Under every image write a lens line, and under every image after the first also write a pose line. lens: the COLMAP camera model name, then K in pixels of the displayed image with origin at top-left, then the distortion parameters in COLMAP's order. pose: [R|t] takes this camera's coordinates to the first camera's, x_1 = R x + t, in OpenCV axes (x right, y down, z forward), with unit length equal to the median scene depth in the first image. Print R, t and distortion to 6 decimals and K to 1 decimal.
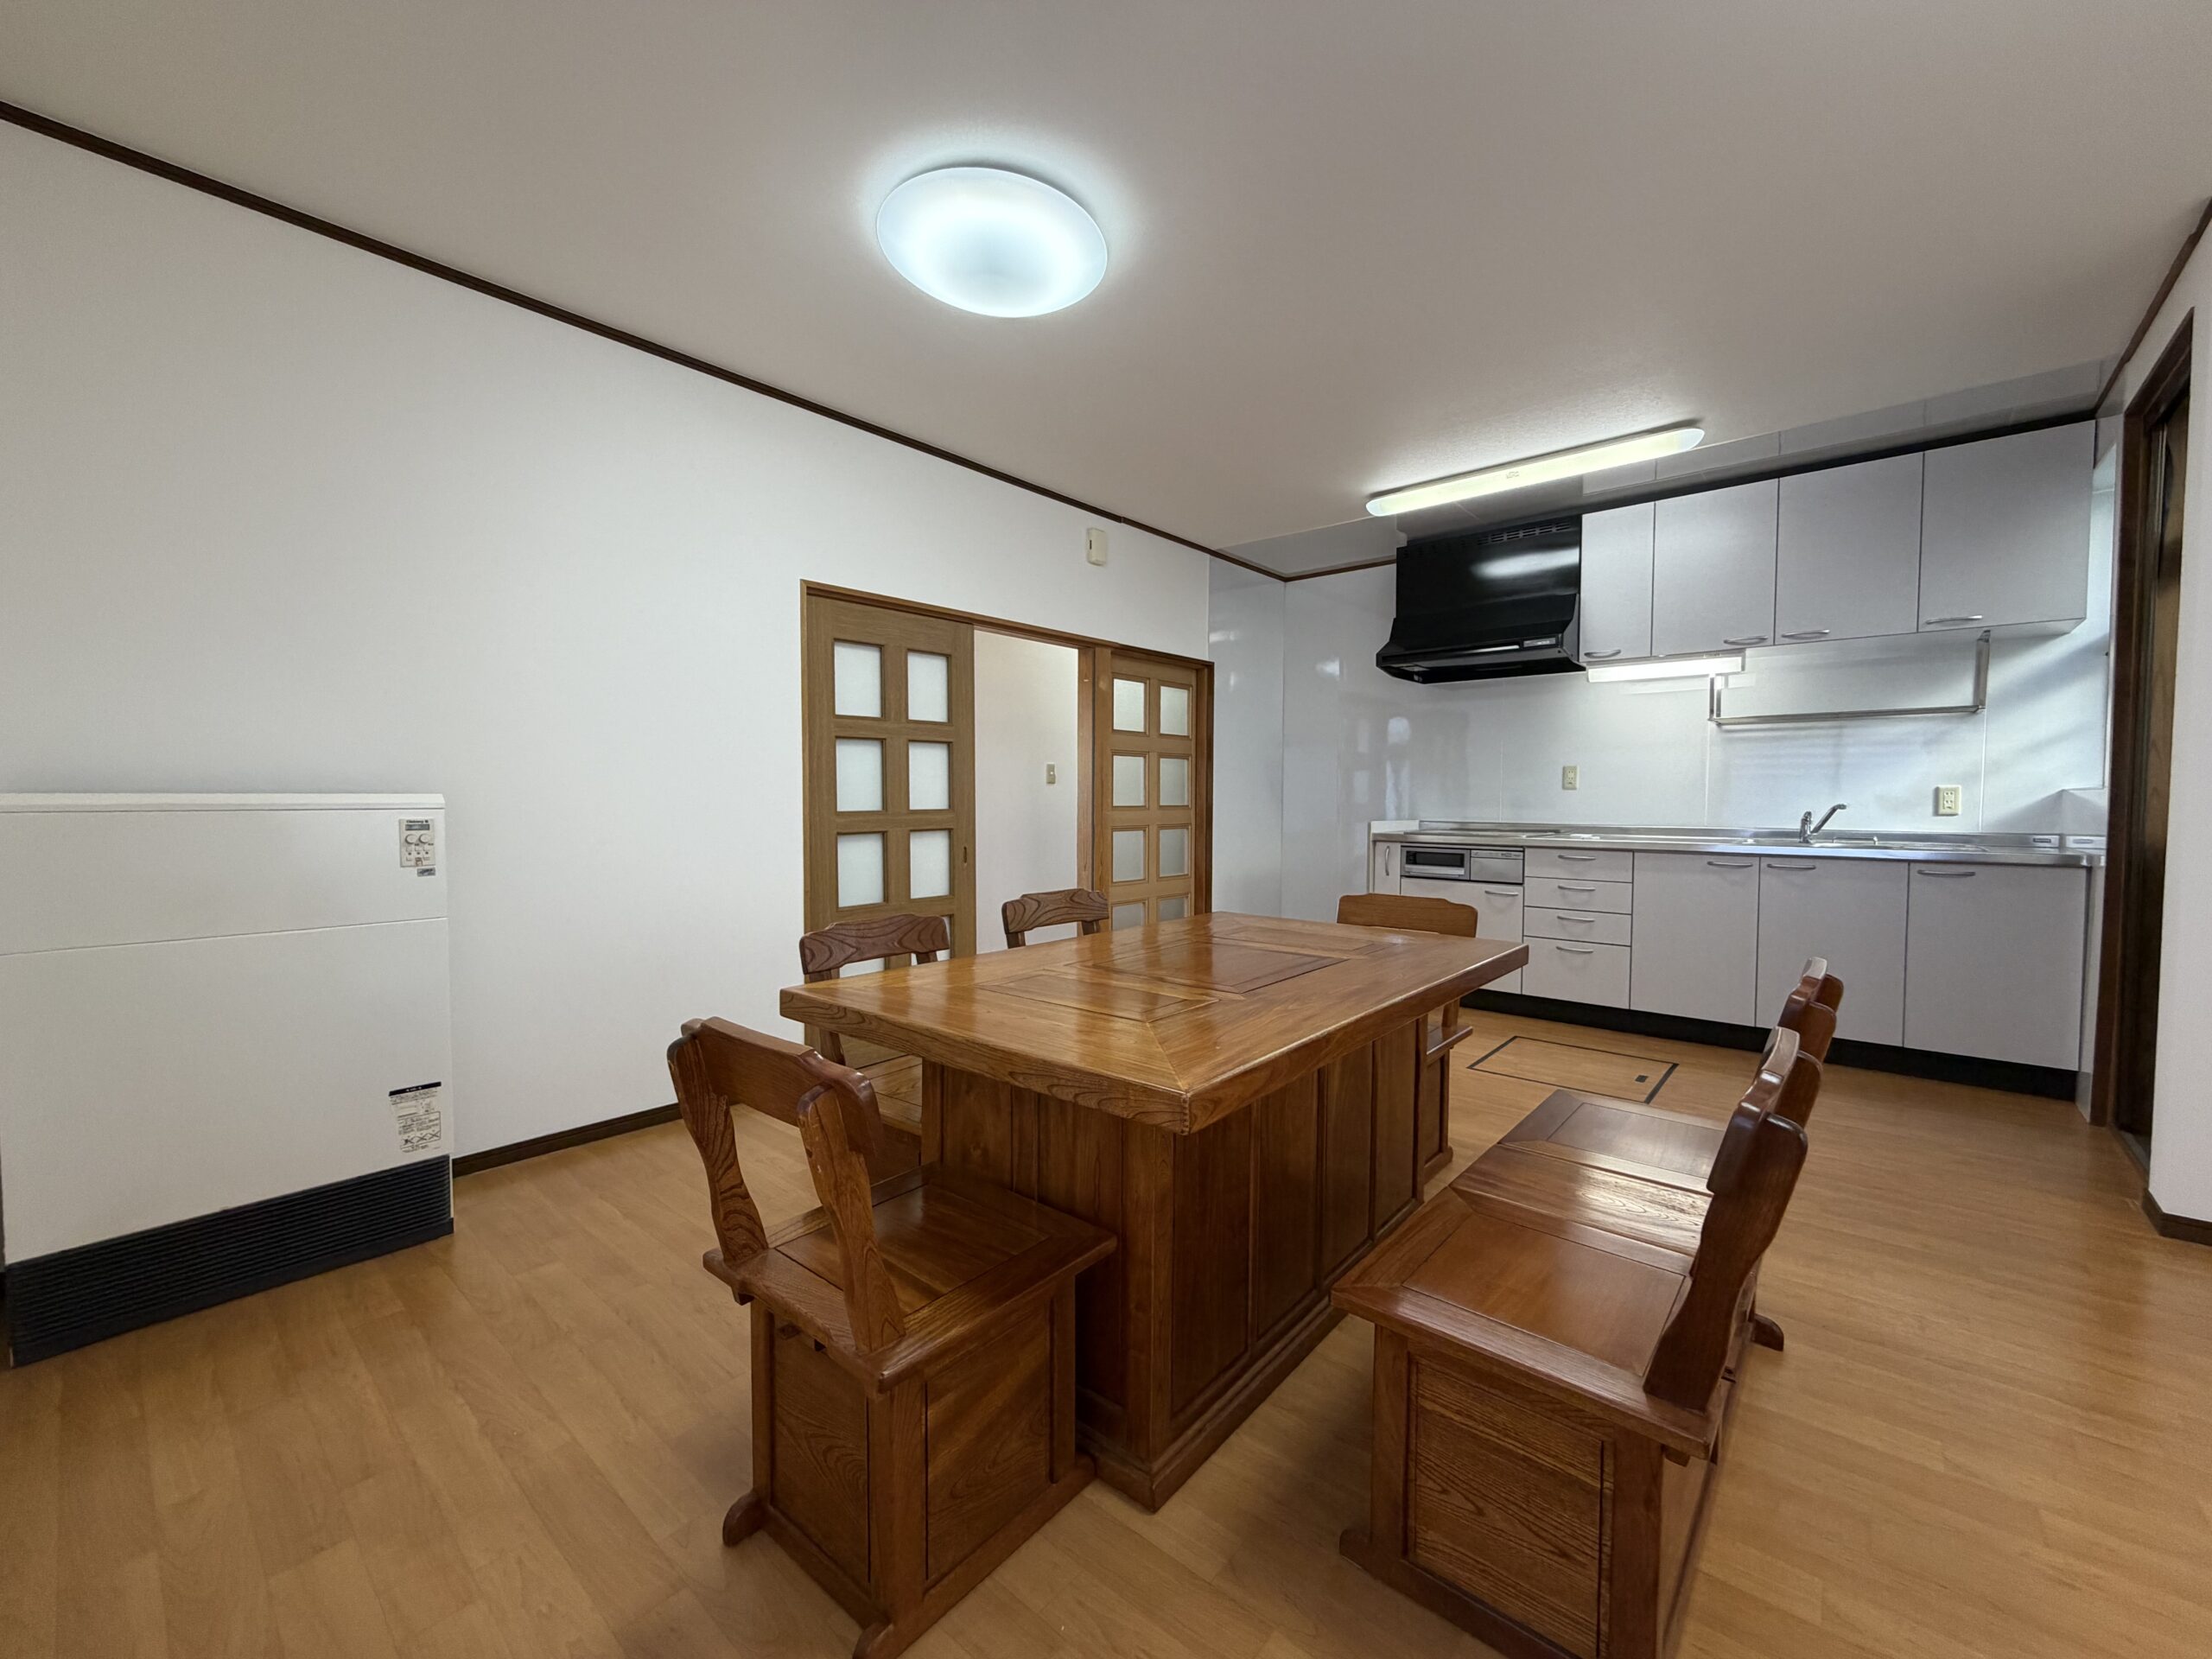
lens RADIAL K [[884.6, 0, 1106.0], [0, 884.6, 829.5], [0, 0, 1]] dist [-0.010046, -0.000251]
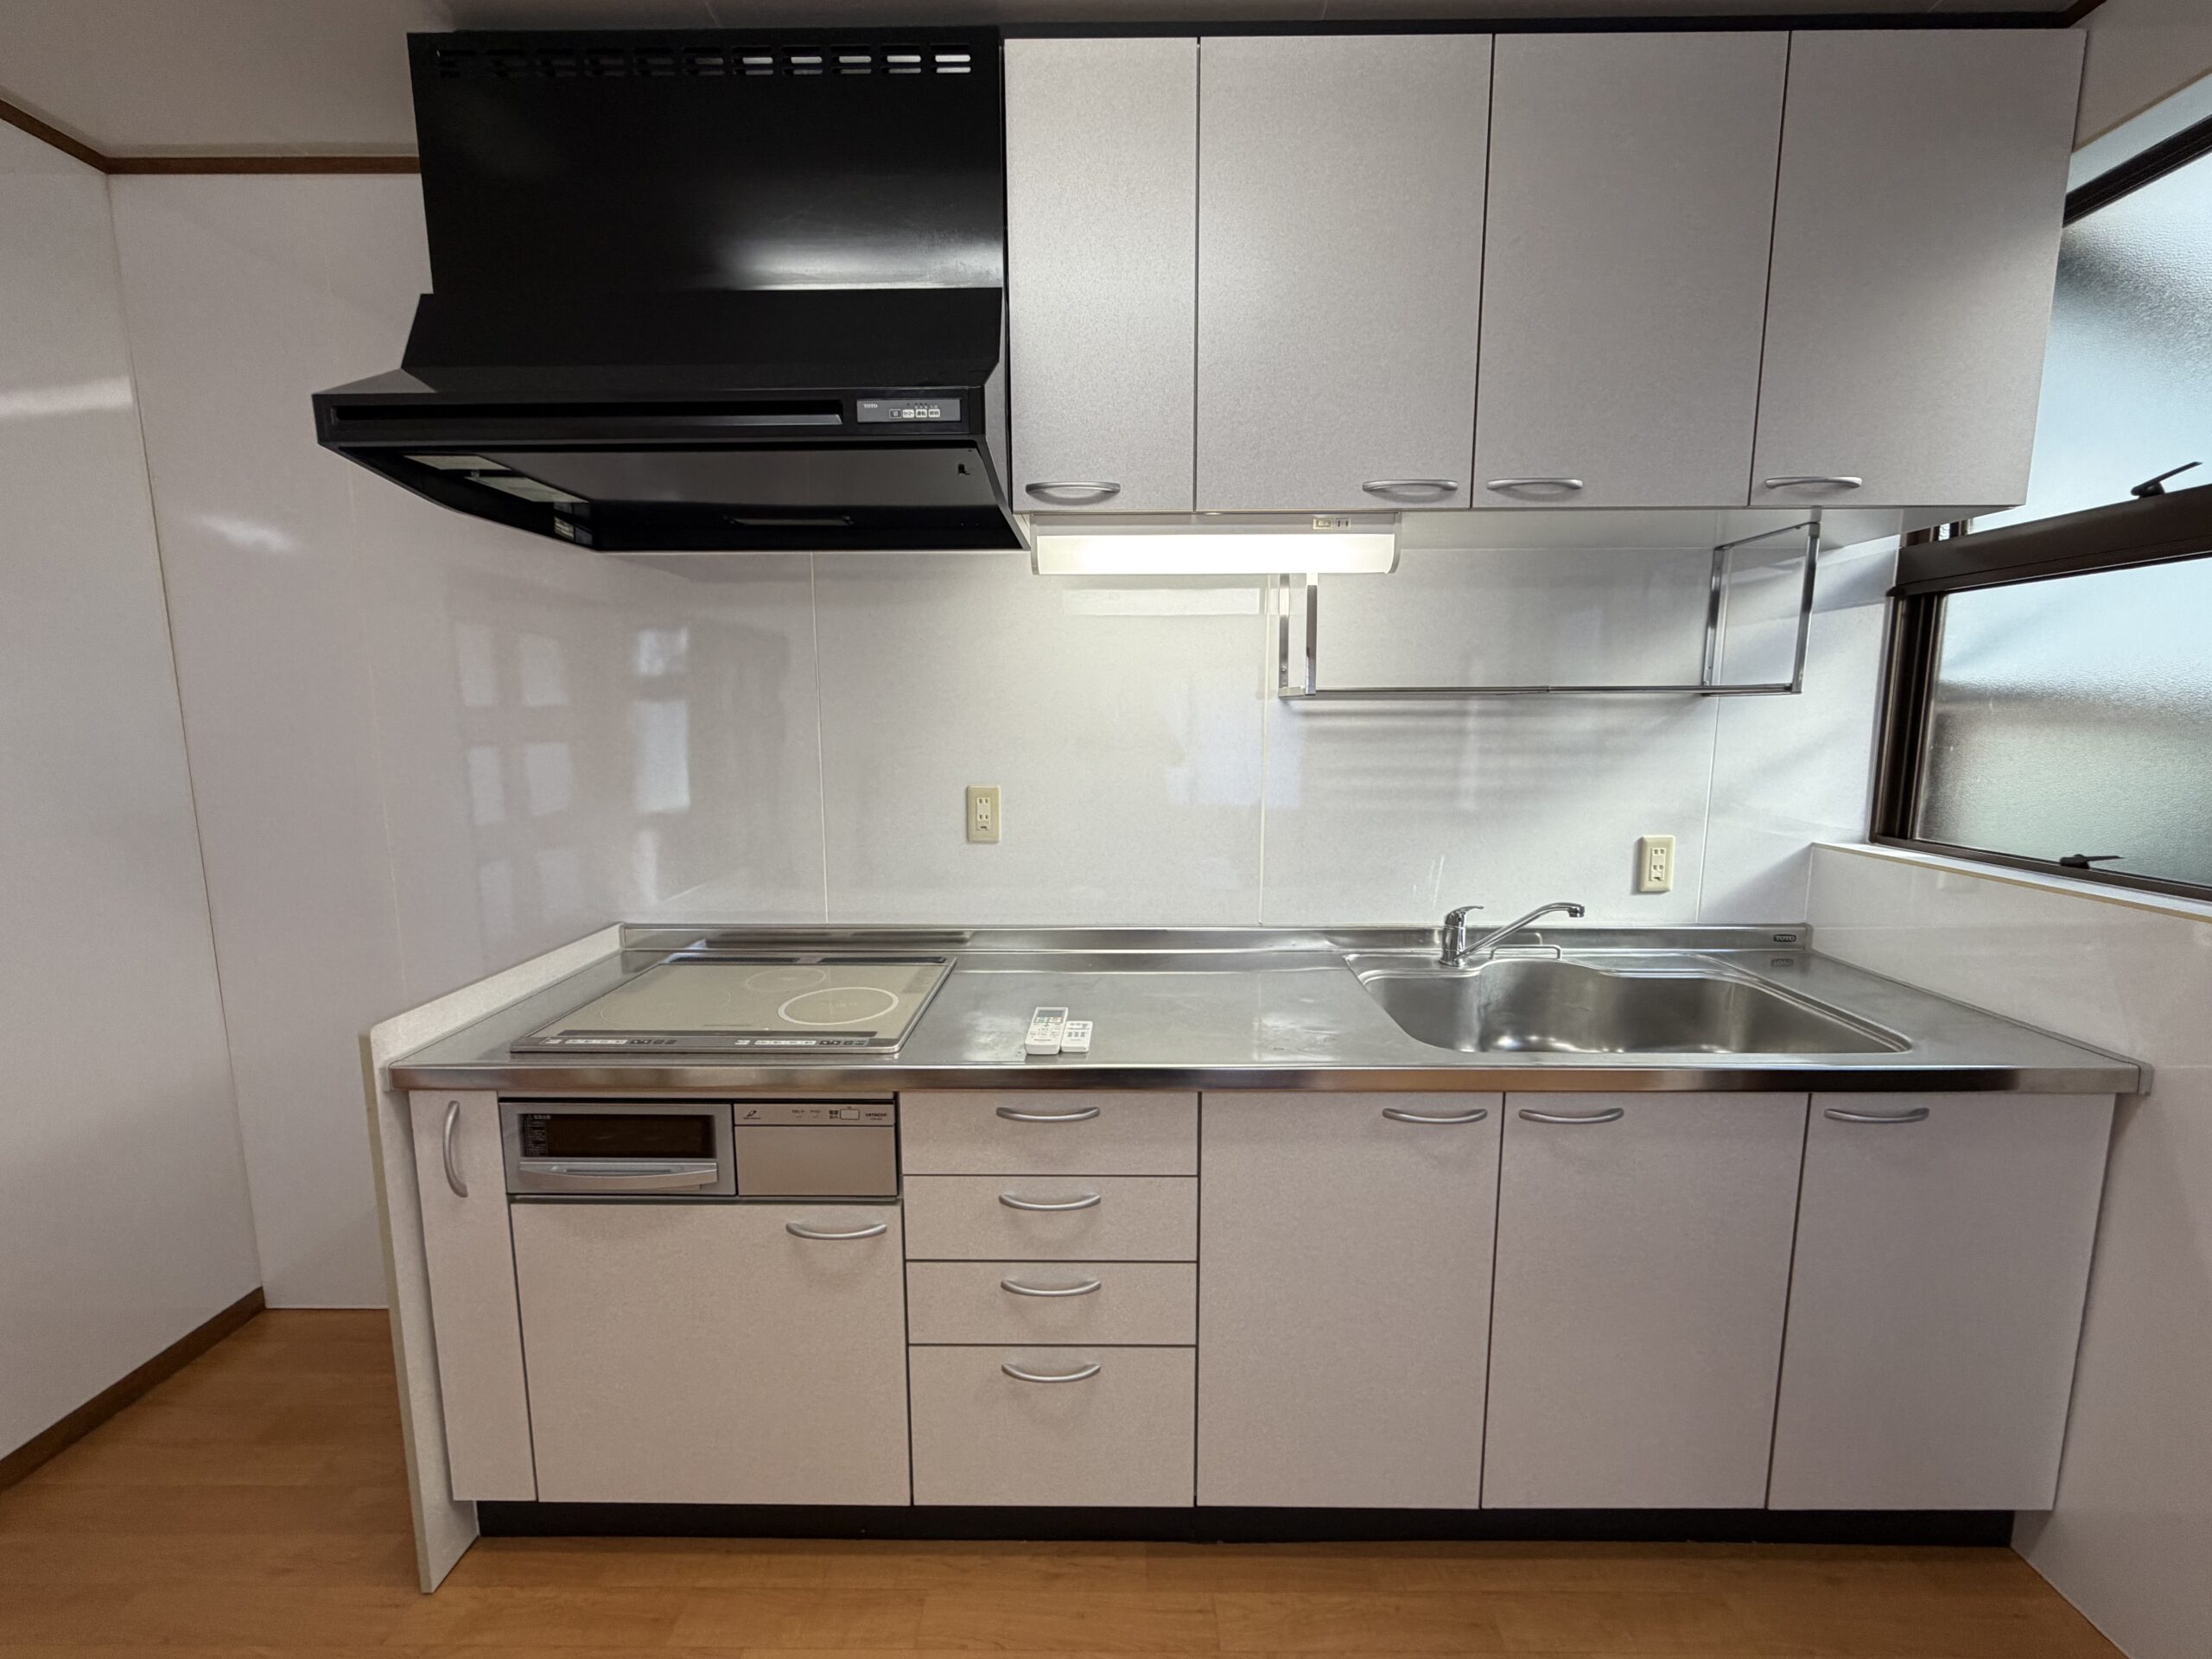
lens RADIAL K [[884.6, 0, 1106.0], [0, 884.6, 829.5], [0, 0, 1]] dist [-0.010046, -0.000251]
pose [[0.762186, -0.088891, 0.641226, 0.341253], [0.029262, 0.994246, 0.103047, -0.103376], [-0.646696, -0.059778, 0.760402, 0.725170]]
